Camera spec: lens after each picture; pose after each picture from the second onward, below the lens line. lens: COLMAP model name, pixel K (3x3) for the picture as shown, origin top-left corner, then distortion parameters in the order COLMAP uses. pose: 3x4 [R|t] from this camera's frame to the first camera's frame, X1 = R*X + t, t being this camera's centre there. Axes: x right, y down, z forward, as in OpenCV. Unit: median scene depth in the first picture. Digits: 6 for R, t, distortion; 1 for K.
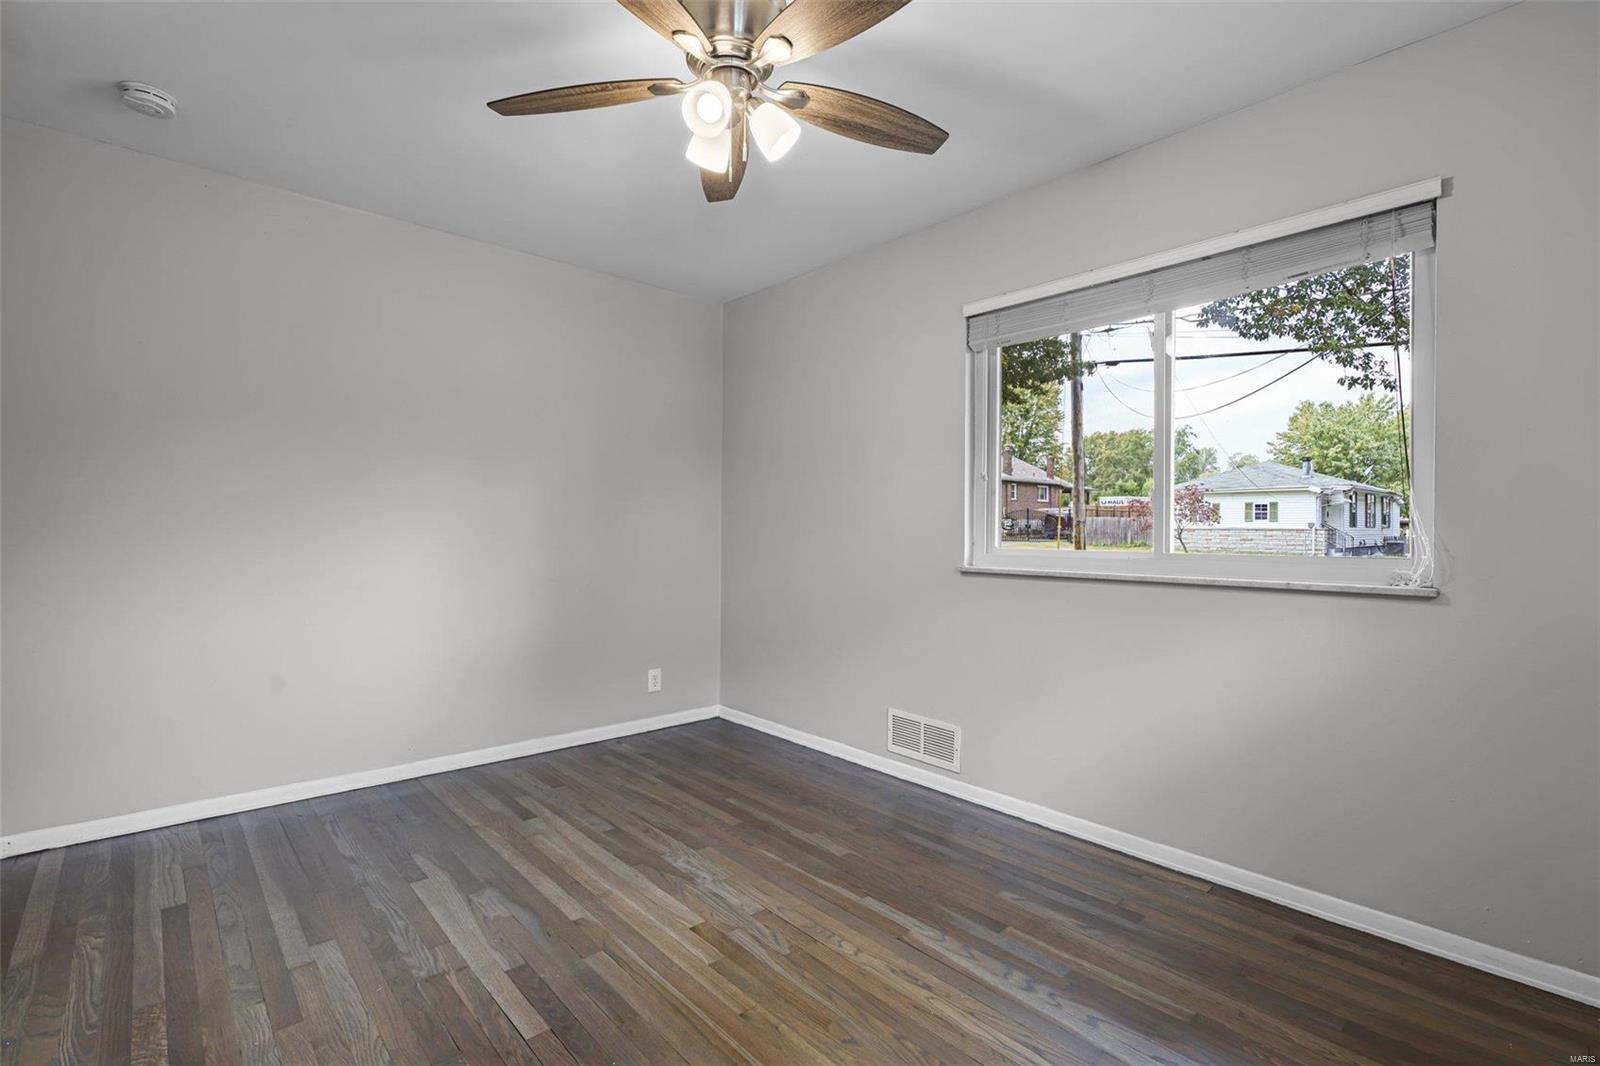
lens RADIAL K [[743.9, 0, 794.6], [0, 743.9, 531.0], [0, 0, 1]] dist [0.001708, 0.000218]
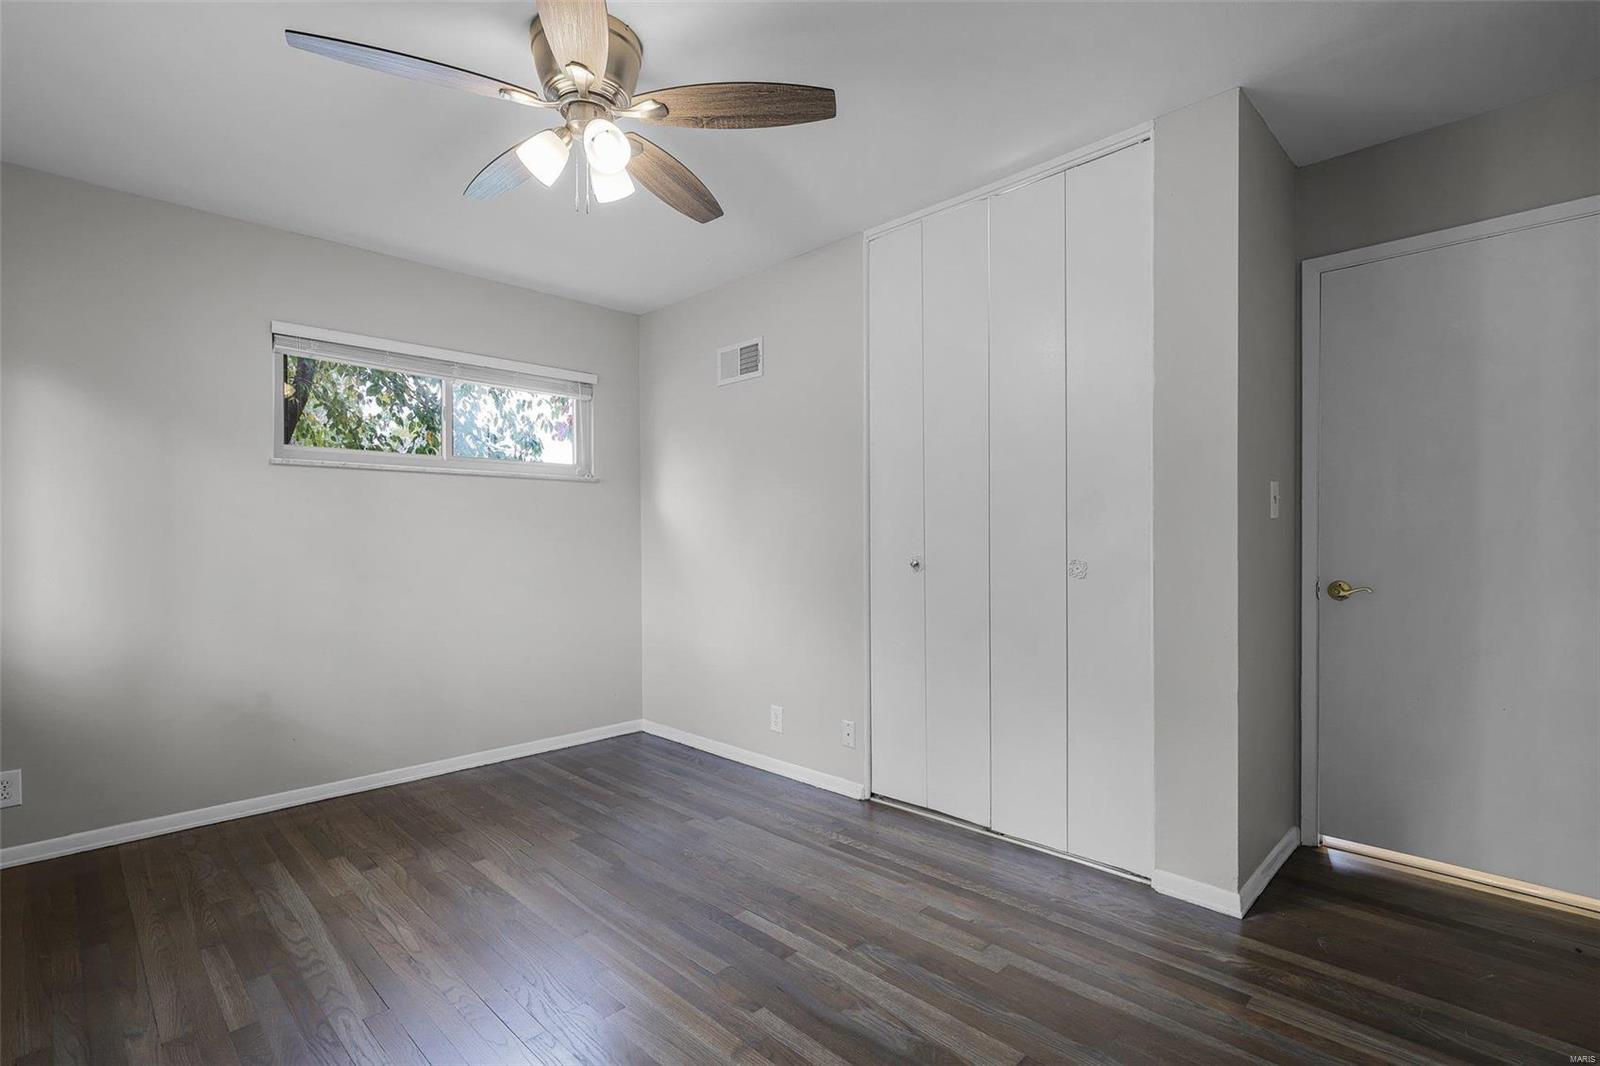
lens RADIAL K [[743.9, 0, 813.1], [0, 743.9, 538.5], [0, 0, 1]] dist [0.001708, 0.000218]
pose [[-0.997006, -0.001121, -0.077312, -0.265668], [-0.000925, 0.999996, -0.002568, -0.012337], [0.077315, -0.002488, -0.997004, 1.708683]]
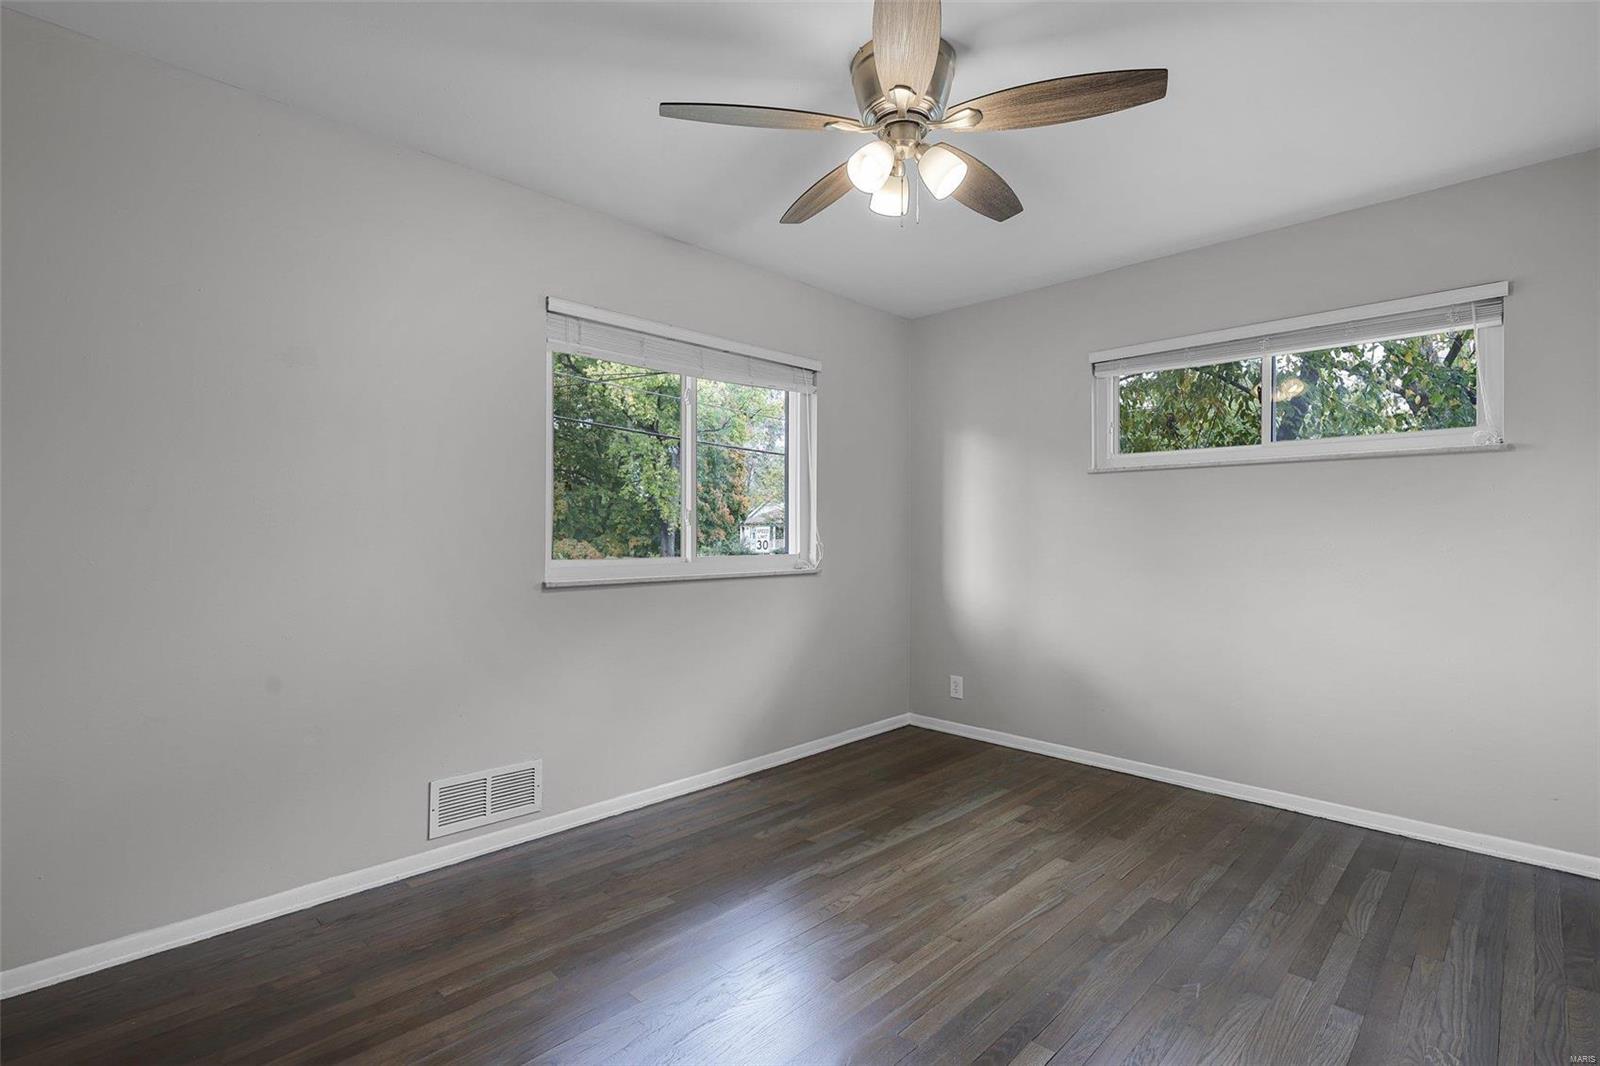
lens RADIAL K [[743.9, 0, 803.7], [0, 743.9, 534.8], [0, 0, 1]] dist [0.001708, 0.000218]
pose [[-0.074743, -0.007705, 0.997173, -0.961049], [-0.004349, 0.999963, 0.007400, -0.028512], [-0.997193, -0.003783, -0.074774, 1.009585]]
